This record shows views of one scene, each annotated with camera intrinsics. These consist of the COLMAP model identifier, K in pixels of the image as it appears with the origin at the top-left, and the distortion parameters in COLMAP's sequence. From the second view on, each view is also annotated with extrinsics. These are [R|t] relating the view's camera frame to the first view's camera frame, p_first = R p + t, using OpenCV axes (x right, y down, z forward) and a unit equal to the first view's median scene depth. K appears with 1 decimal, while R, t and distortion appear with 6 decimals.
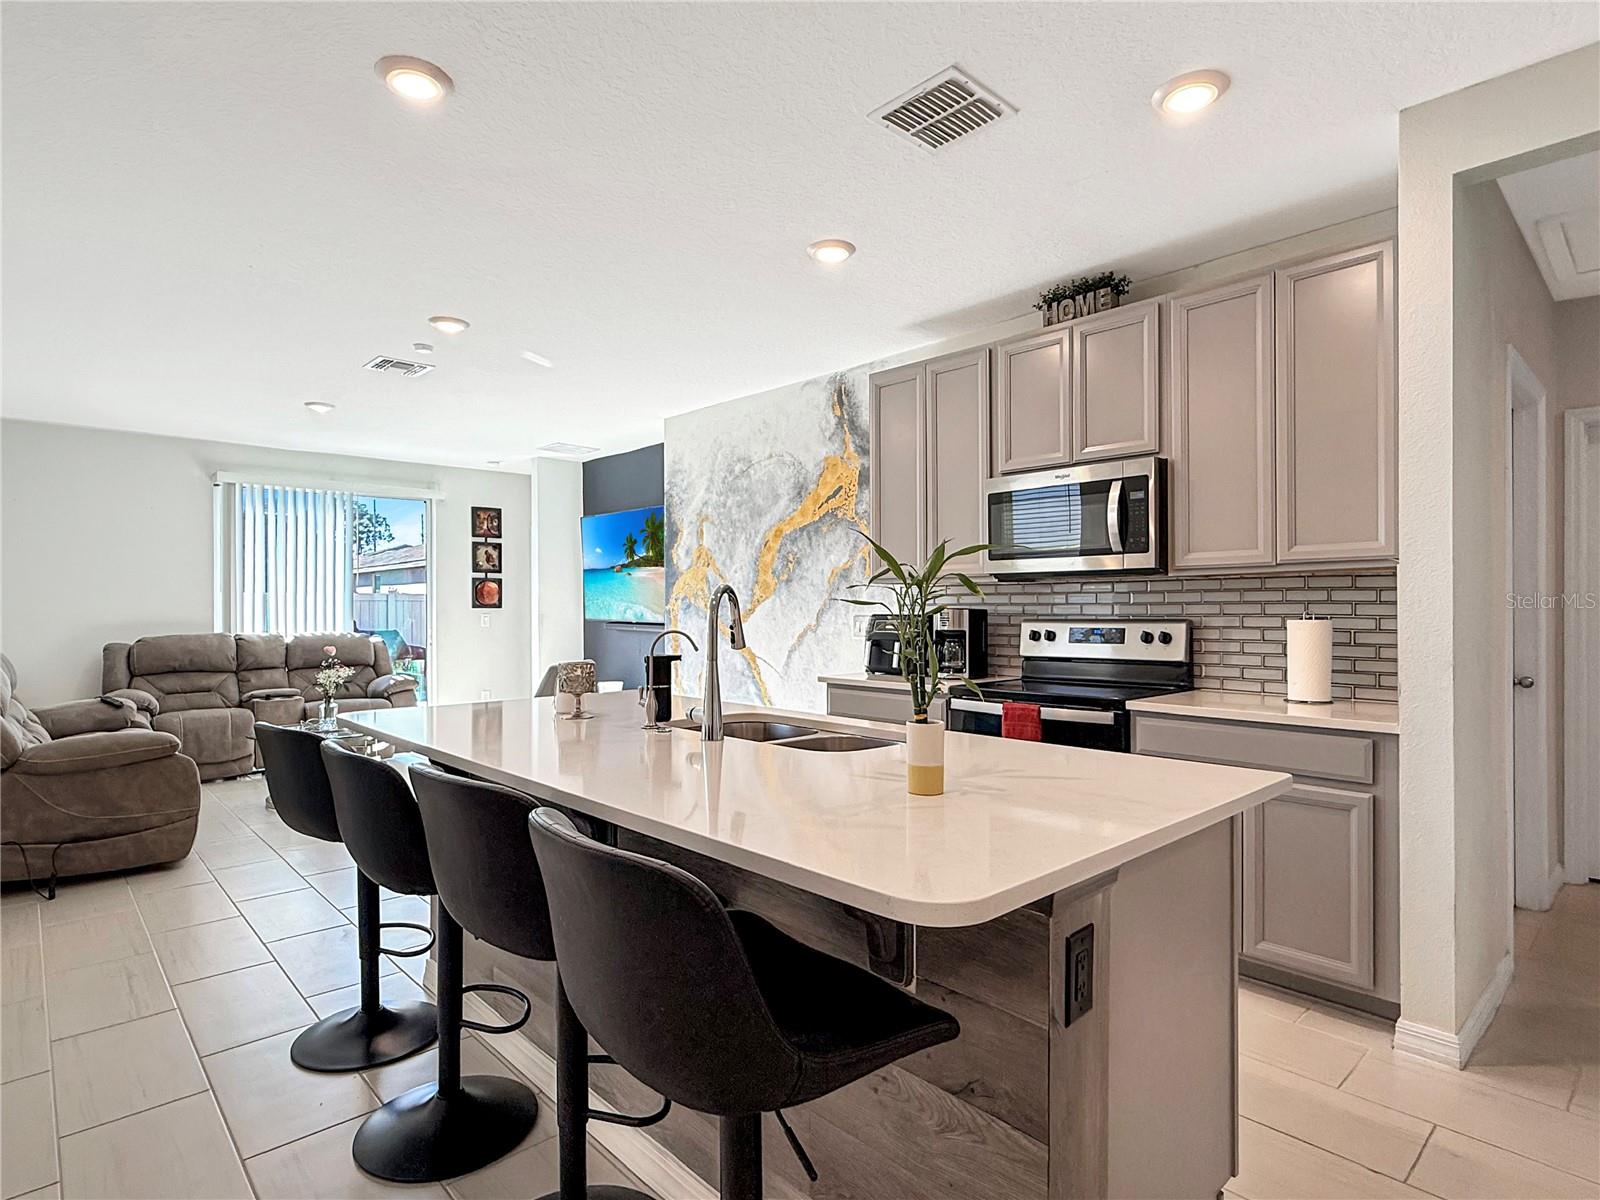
lens RADIAL K [[841.8, 0, 791.3], [0, 841.8, 606.8], [0, 0, 1]] dist [-0.001935, 0.001095]
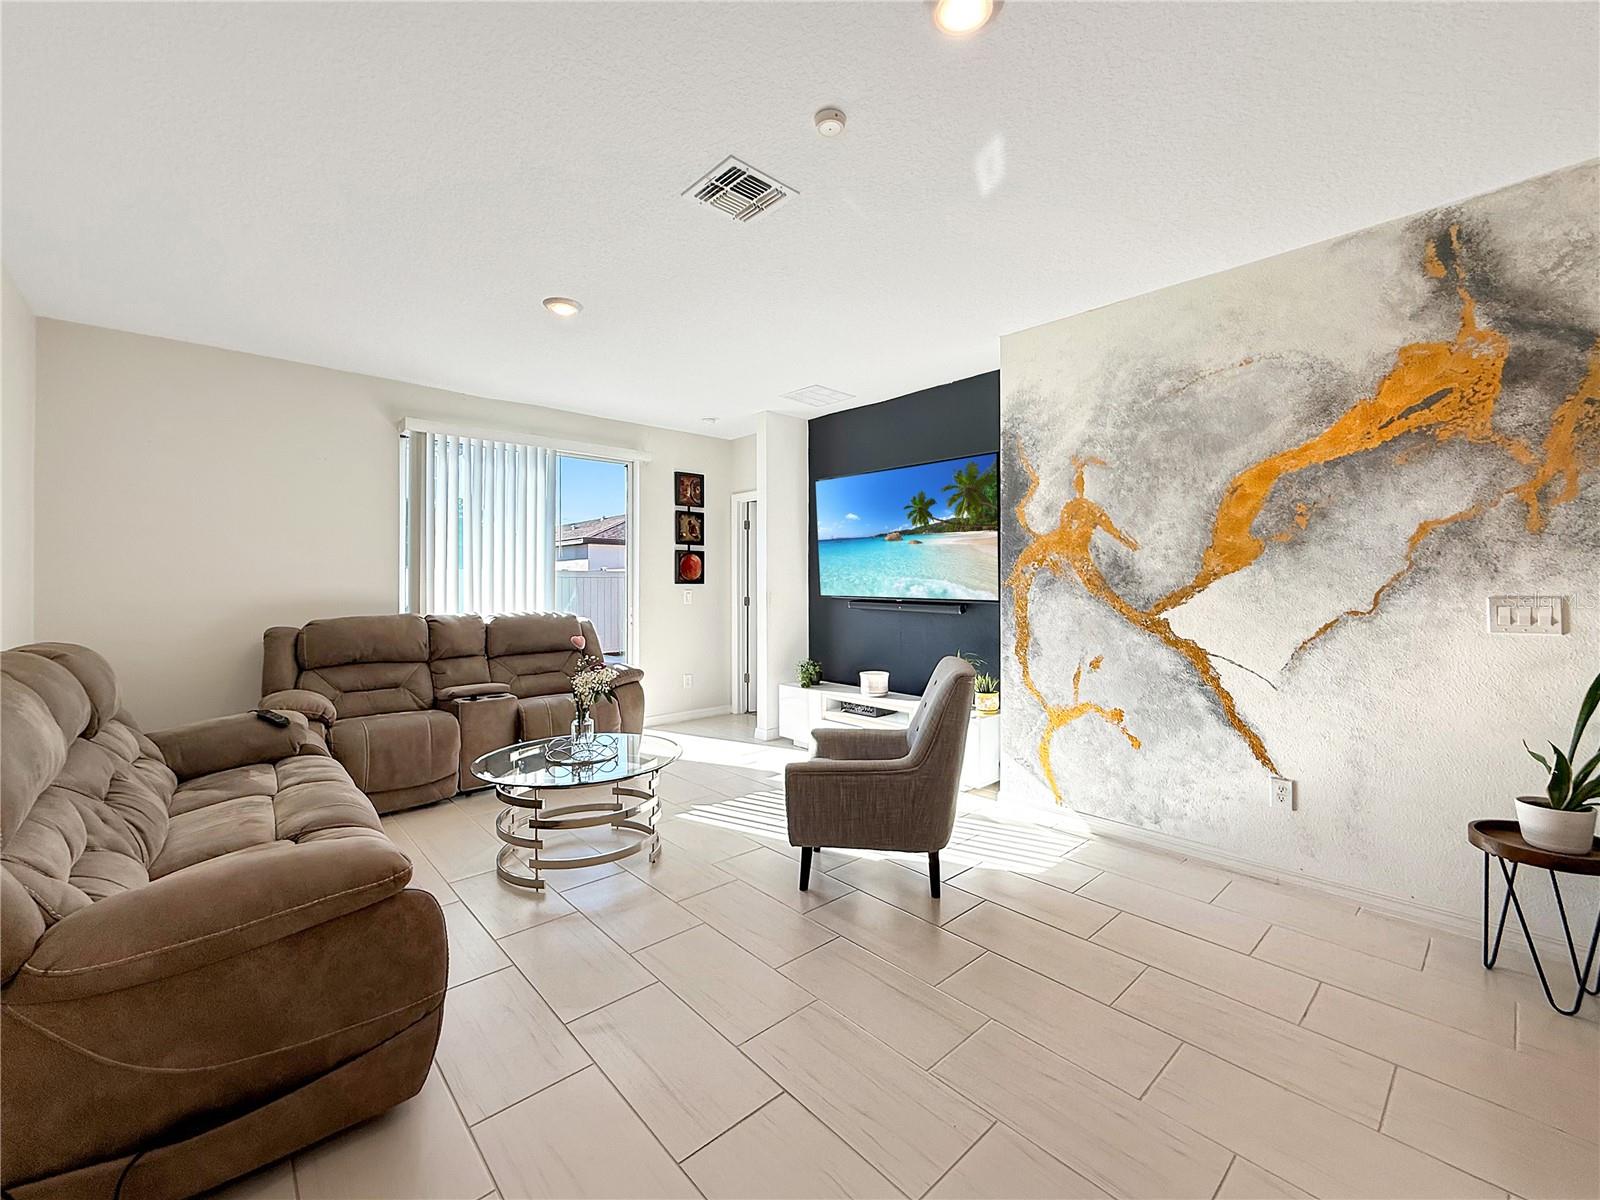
lens RADIAL K [[659.3, 0, 815.2], [0, 659.3, 578.0], [0, 0, 1]] dist [0.000717, -0.000223]
pose [[0.999988, 0.002047, 0.004460, -0.383376], [-0.002012, 0.999967, -0.007824, 0.001585], [-0.004476, 0.007815, 0.999959, 0.478605]]
